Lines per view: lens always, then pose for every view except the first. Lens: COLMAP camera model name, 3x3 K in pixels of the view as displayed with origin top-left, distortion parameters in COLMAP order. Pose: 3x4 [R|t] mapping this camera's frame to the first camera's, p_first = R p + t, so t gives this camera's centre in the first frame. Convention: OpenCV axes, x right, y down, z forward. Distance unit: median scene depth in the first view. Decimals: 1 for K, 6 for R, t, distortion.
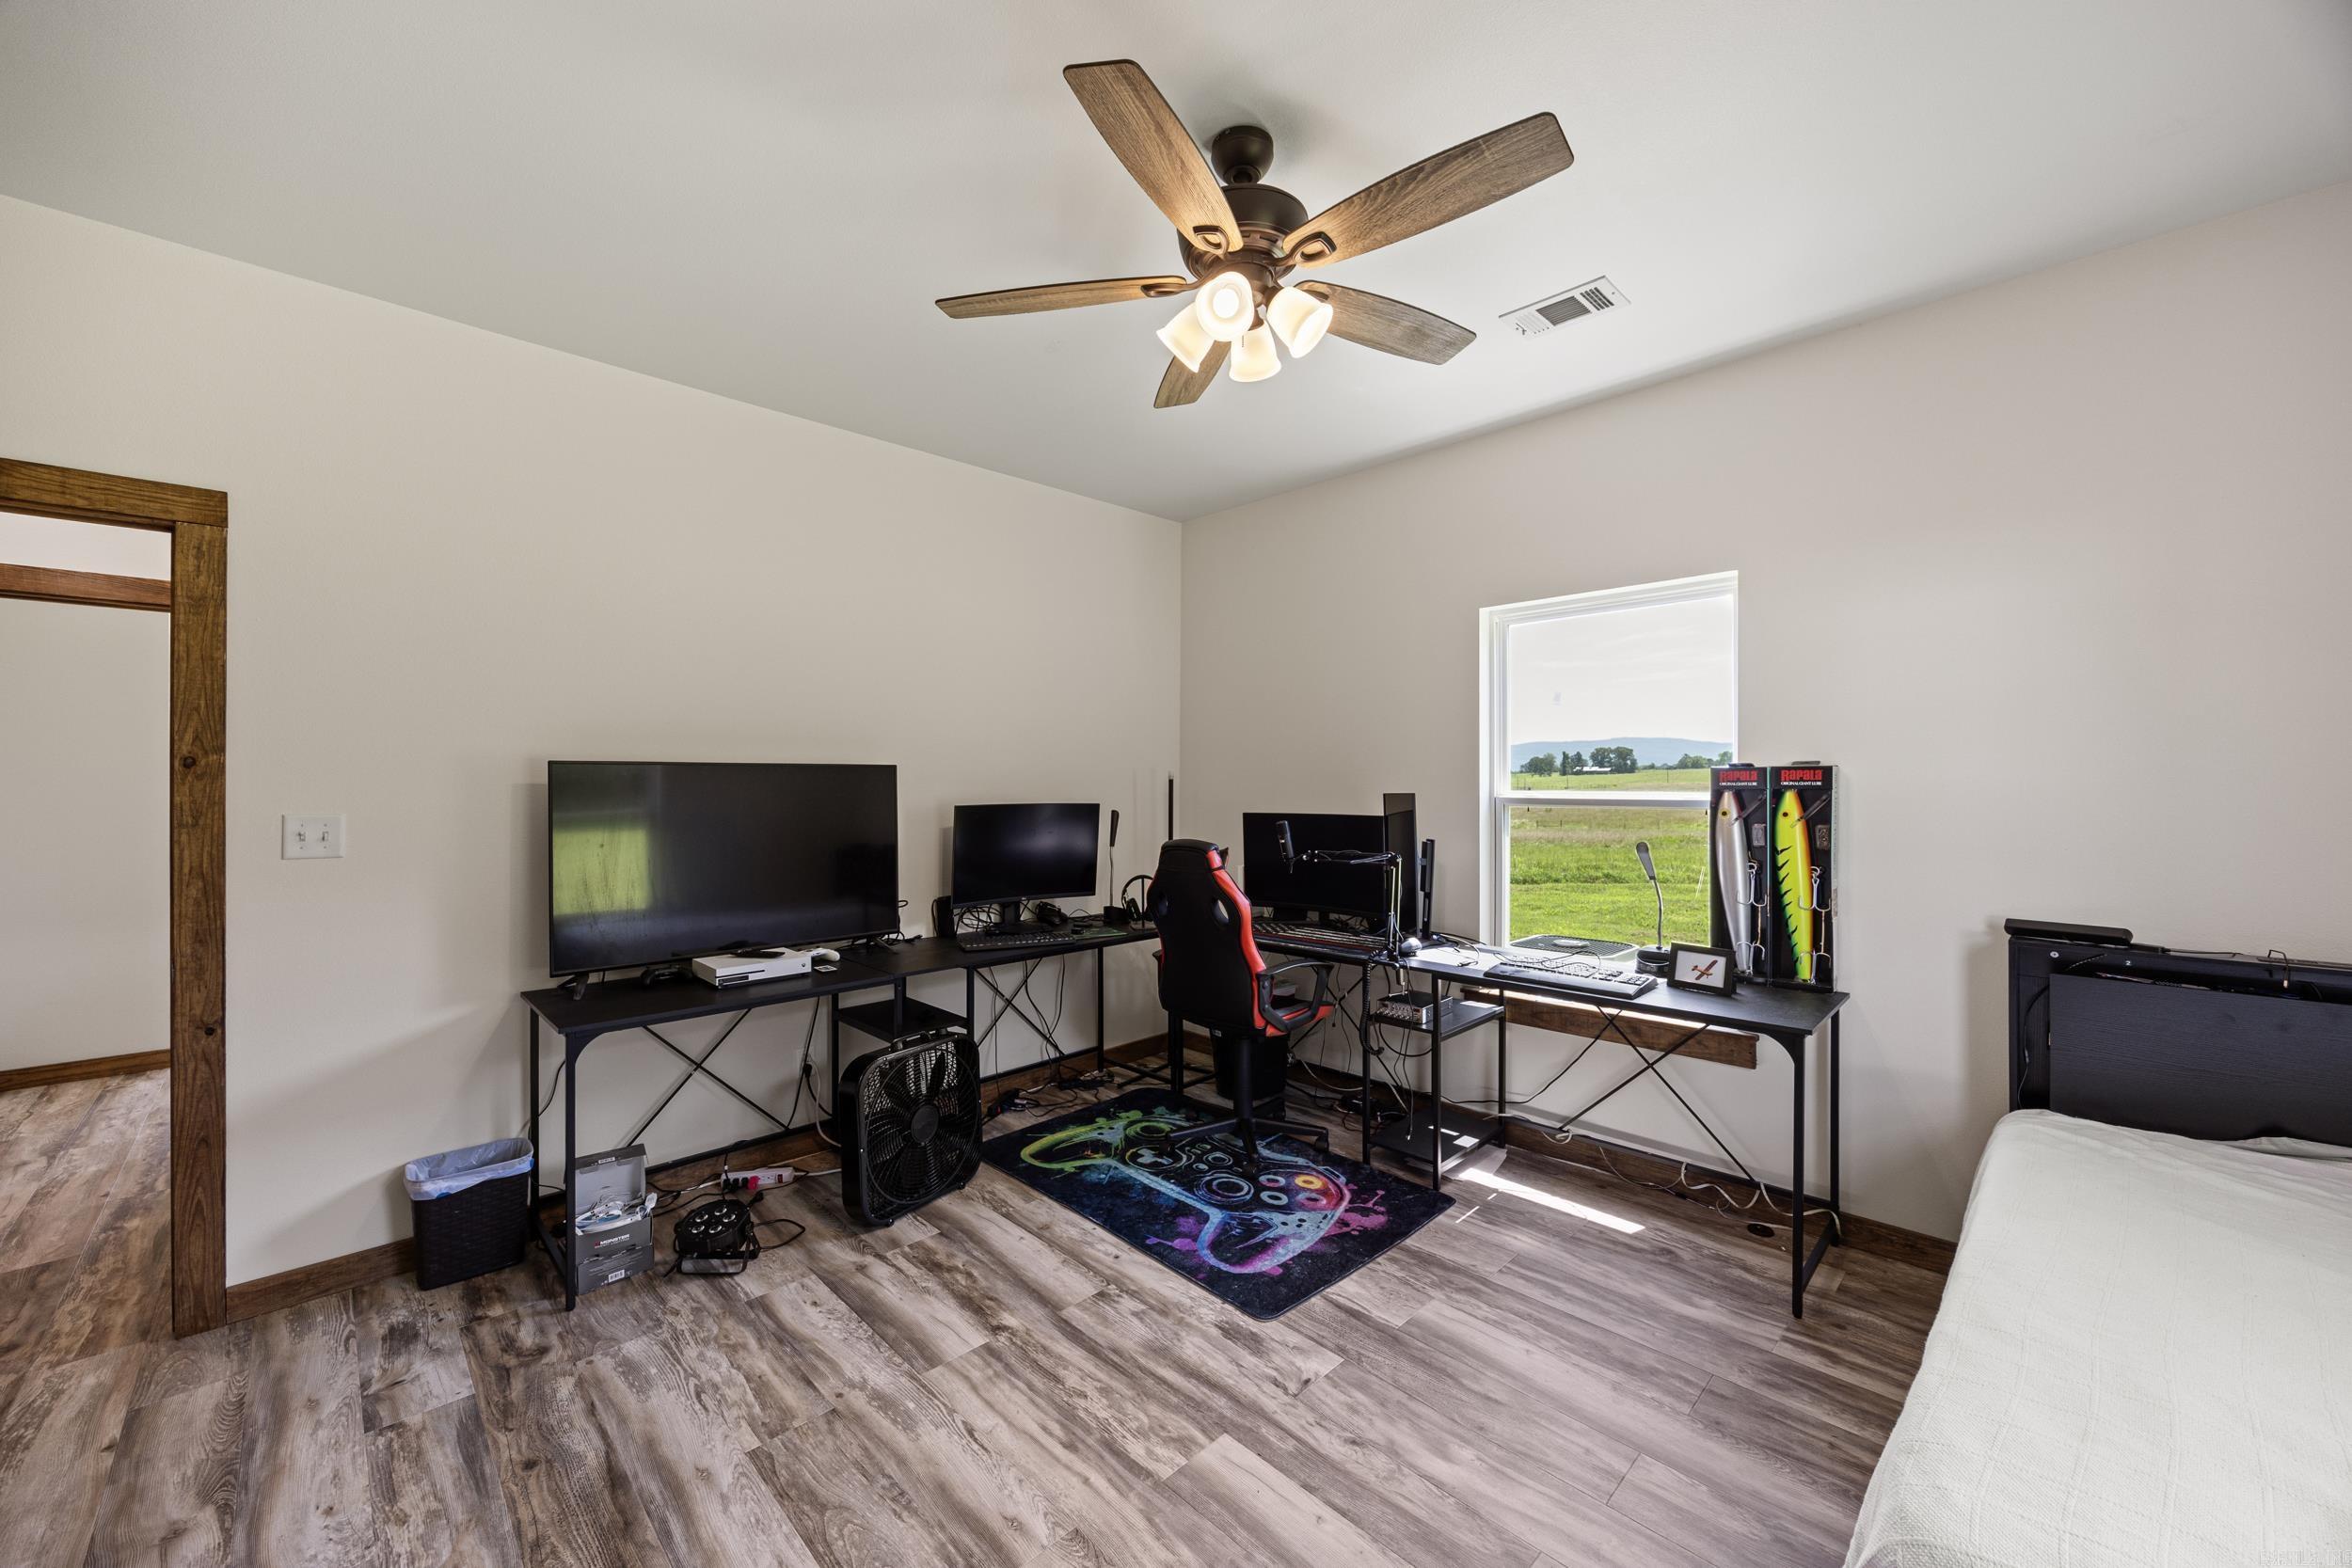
lens RADIAL K [[898.6, 0, 1170.2], [0, 898.6, 776.8], [0, 0, 1]] dist [-0.002782, -0.000839]
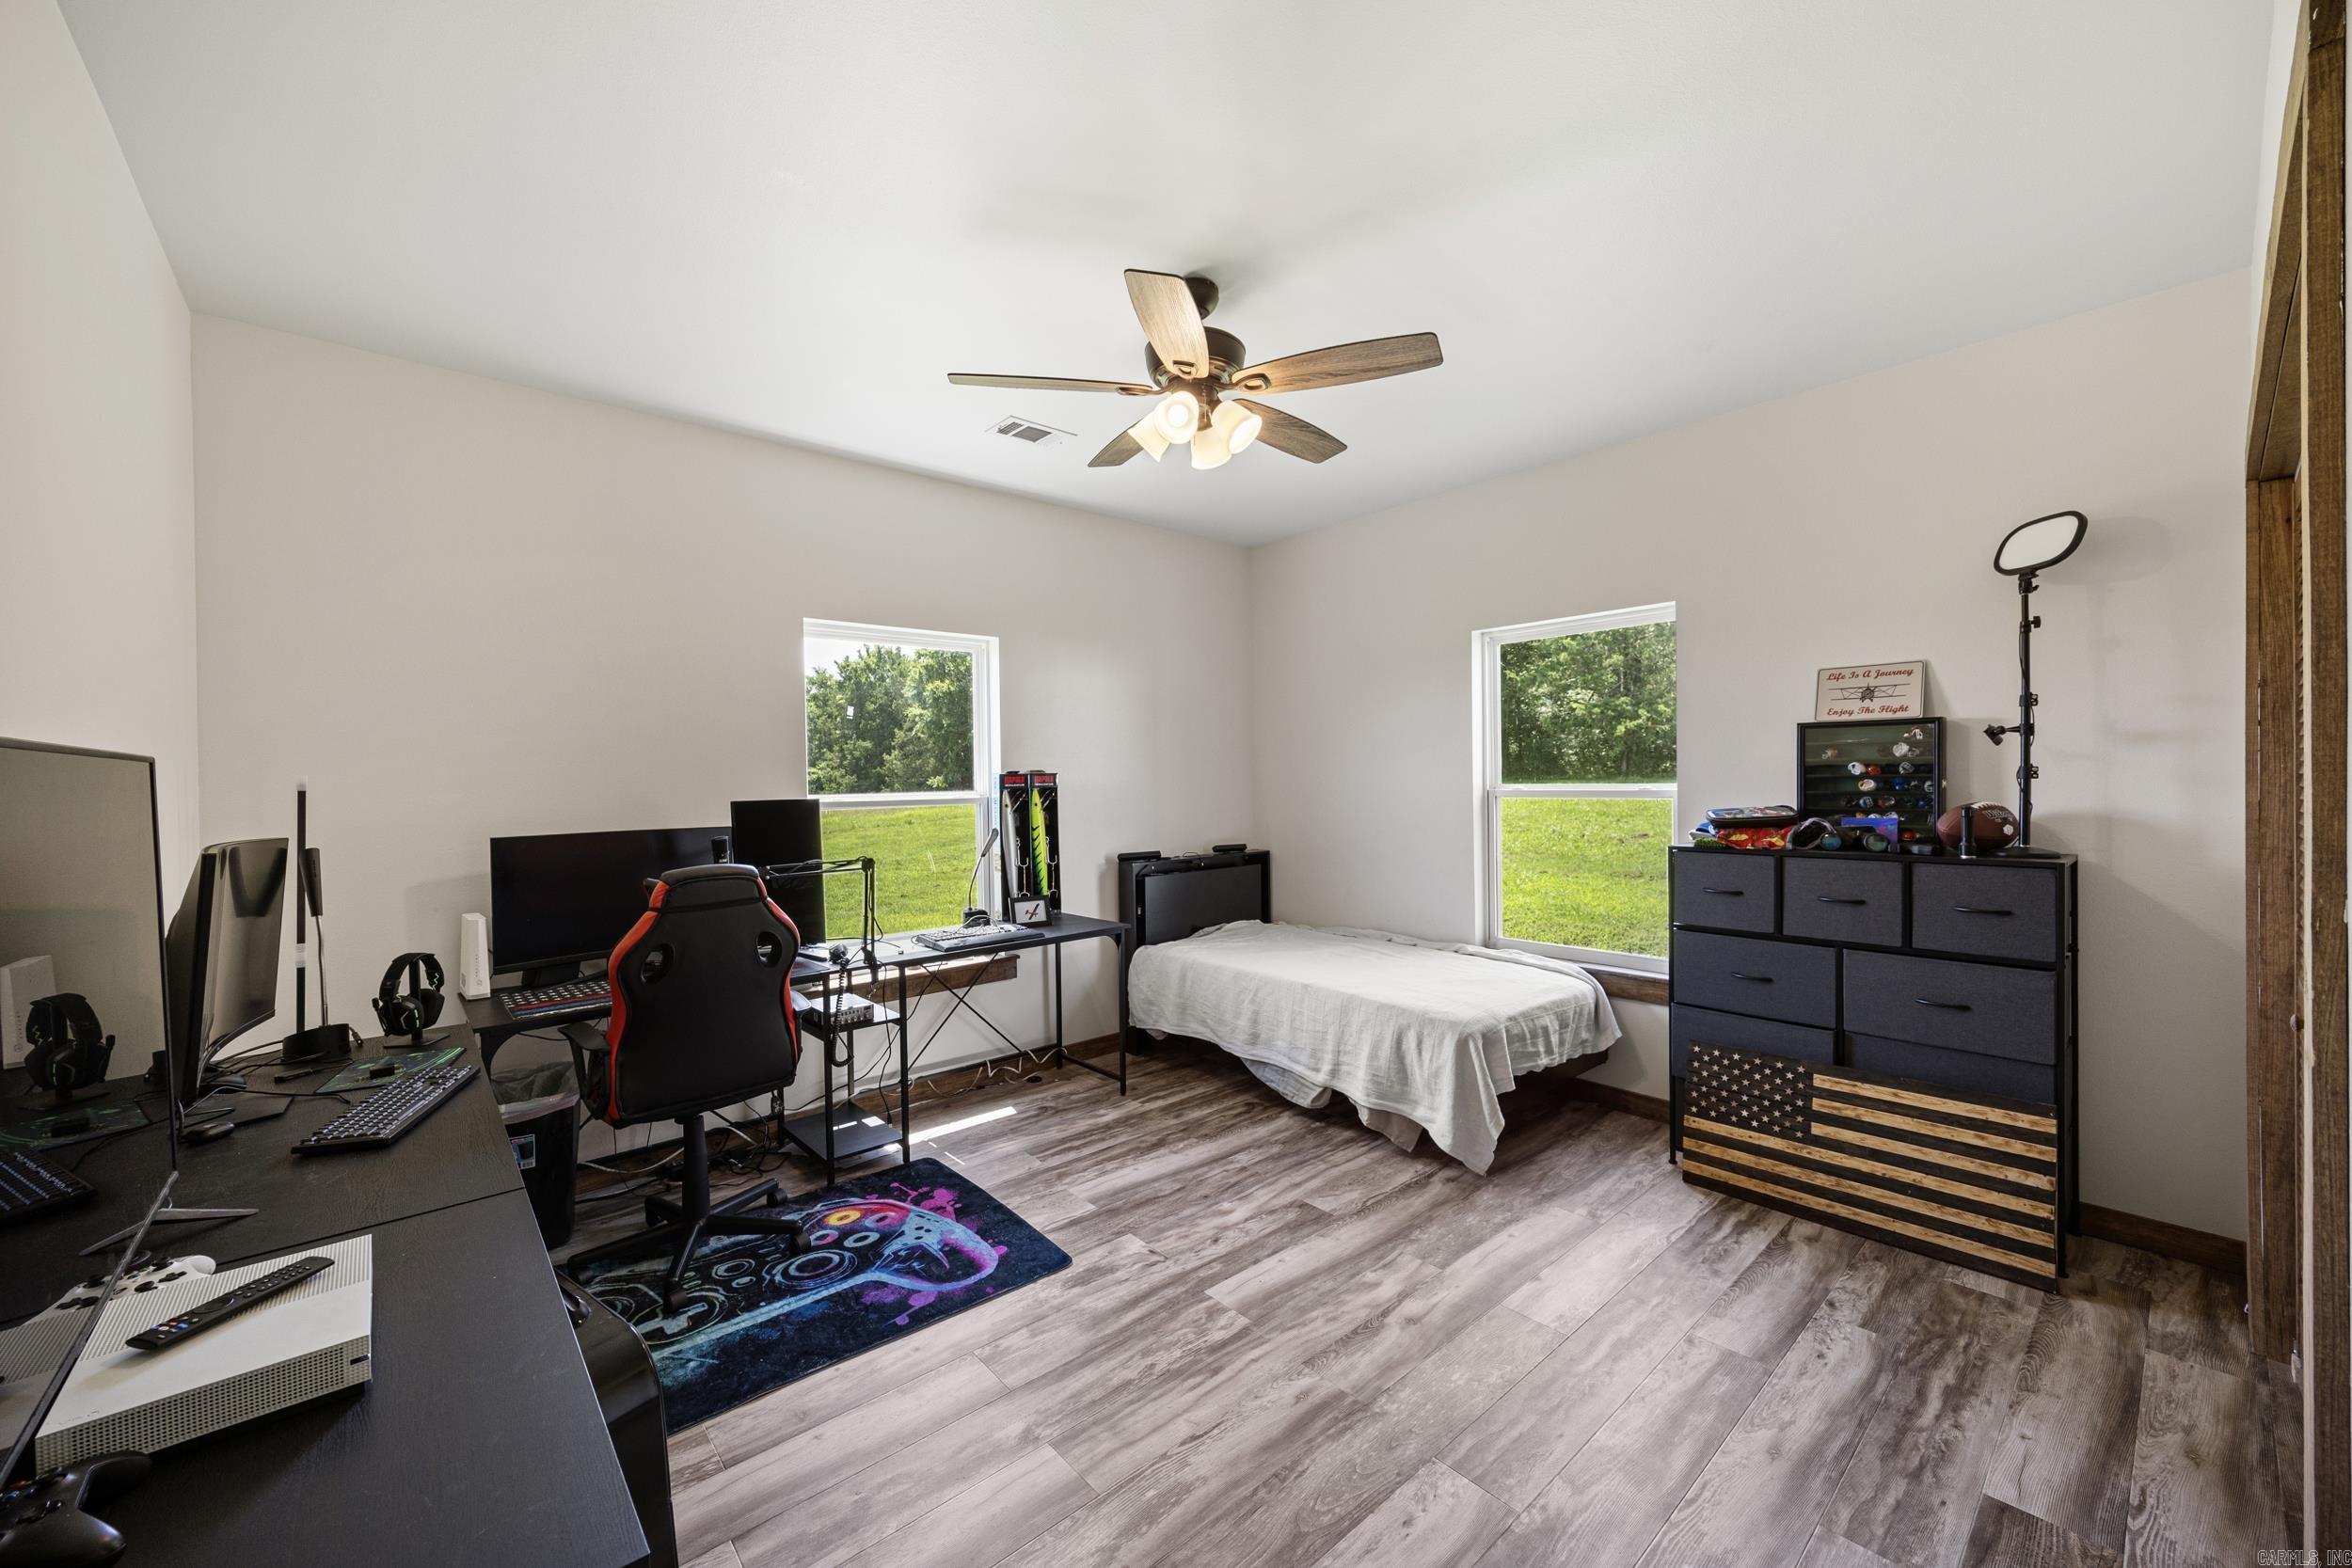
lens RADIAL K [[898.6, 0, 1185.9], [0, 898.6, 780.6], [0, 0, 1]] dist [-0.002782, -0.000839]
pose [[0.047724, -0.001394, 0.998860, -0.892200], [0.013365, 0.999910, 0.000756, 0.003309], [-0.998771, 0.013313, 0.047738, 0.702601]]
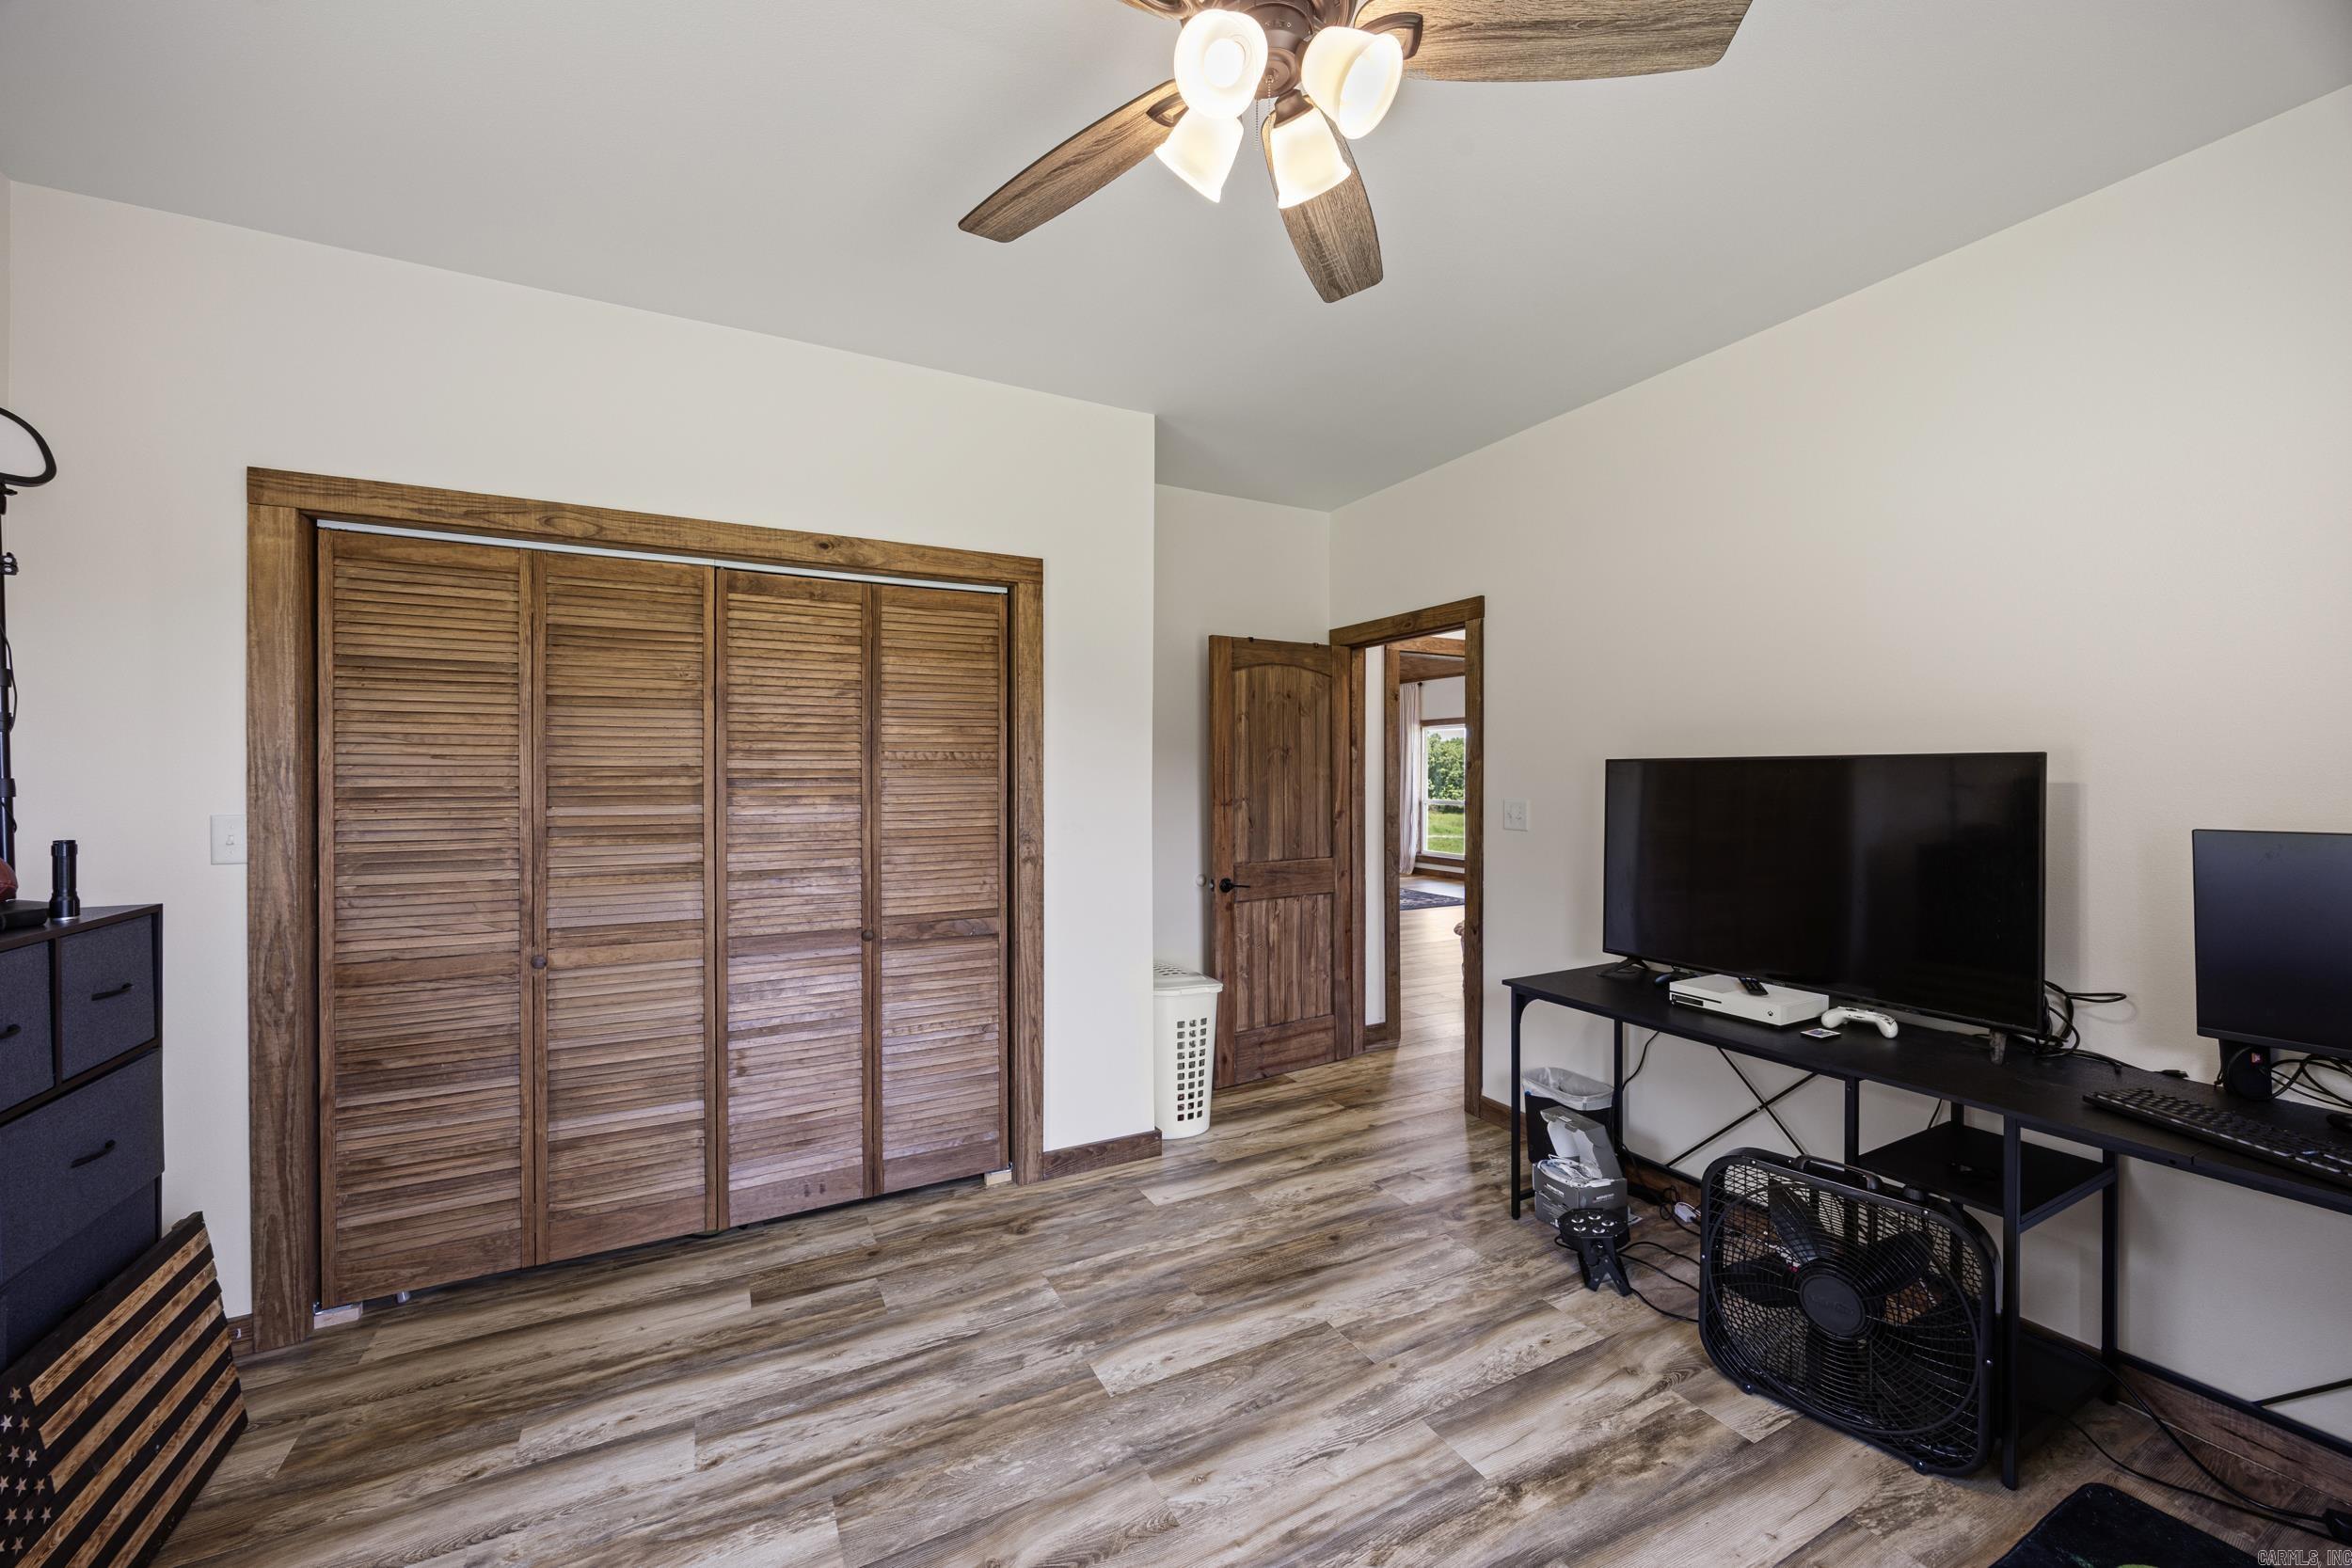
lens RADIAL K [[898.6, 0, 1185.2], [0, 898.6, 787.2], [0, 0, 1]] dist [-0.002782, -0.000839]
pose [[-0.278045, 0.012812, -0.960483, 0.541623], [0.004199, 0.999918, 0.012123, 0.001581], [0.960559, -0.000663, -0.278076, 0.826369]]
